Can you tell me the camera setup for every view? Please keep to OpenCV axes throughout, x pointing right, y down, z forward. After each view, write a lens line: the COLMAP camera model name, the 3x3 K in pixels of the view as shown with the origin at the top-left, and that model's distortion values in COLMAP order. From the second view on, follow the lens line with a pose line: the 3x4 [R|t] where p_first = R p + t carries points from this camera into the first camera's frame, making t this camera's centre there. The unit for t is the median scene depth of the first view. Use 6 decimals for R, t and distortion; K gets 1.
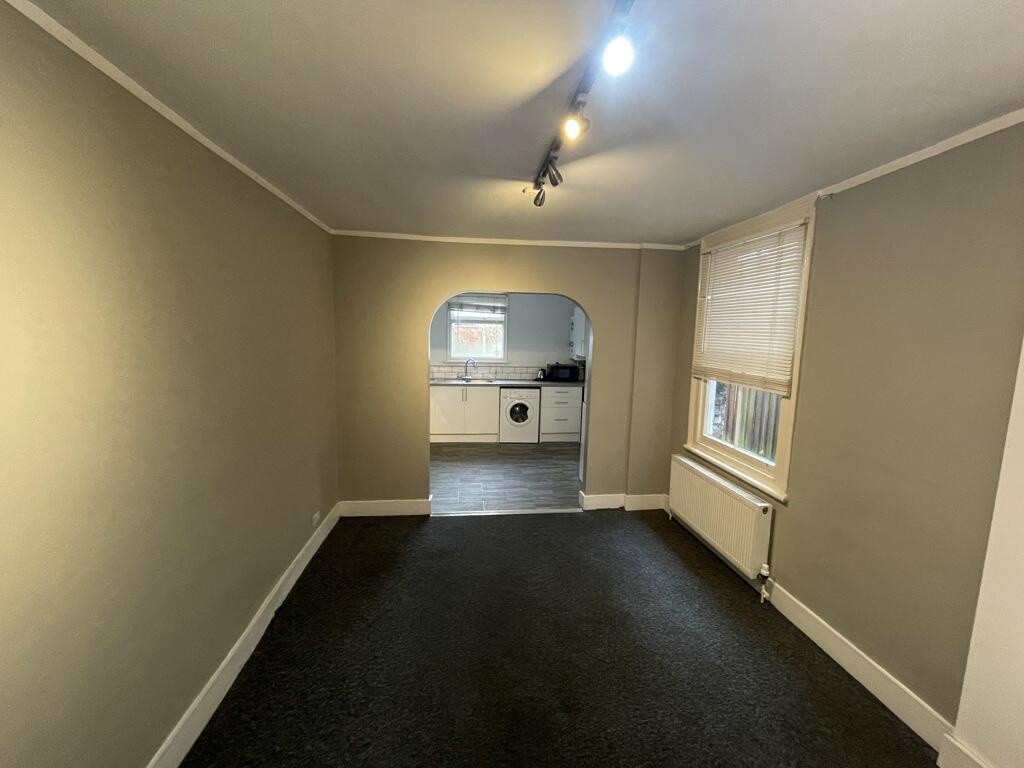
lens RADIAL K [[414.1, 0, 512.0], [0, 414.1, 384.0], [0, 0, 1]] dist [-0.009374, 0.000050]
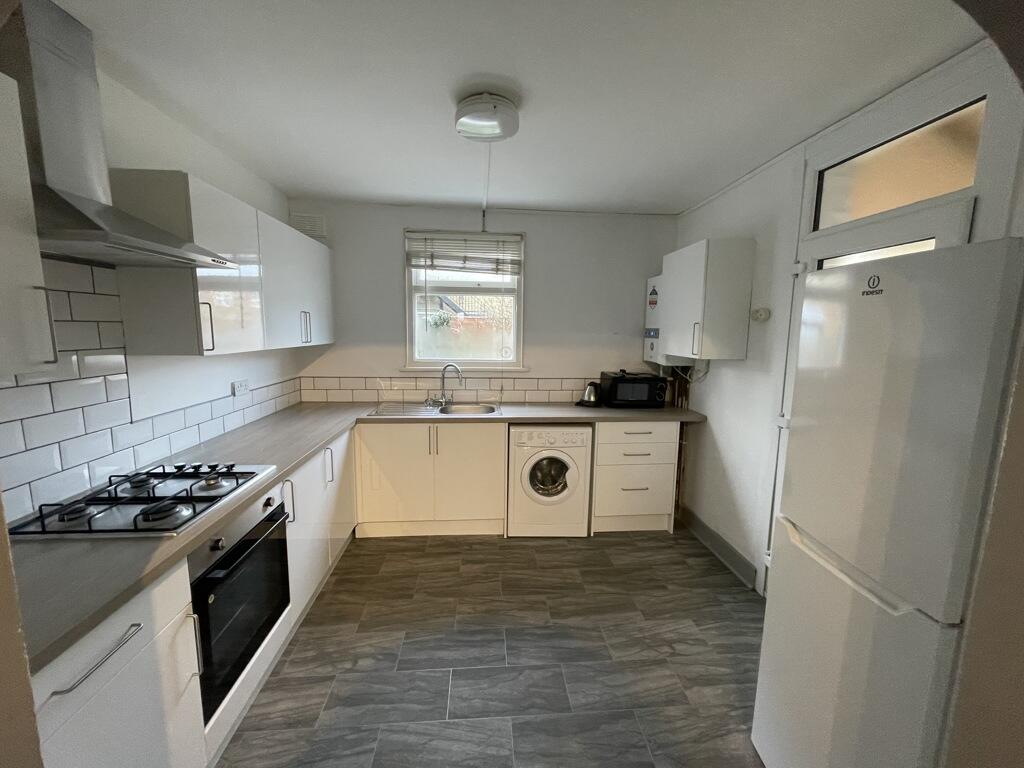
lens RADIAL K [[414.1, 0, 512.0], [0, 414.1, 384.0], [0, 0, 1]] dist [-0.009374, 0.000050]
pose [[0.999476, -0.003119, -0.032206, -0.009233], [0.003357, 0.999967, 0.007349, -0.039066], [0.032182, -0.007453, 0.999454, 0.495068]]
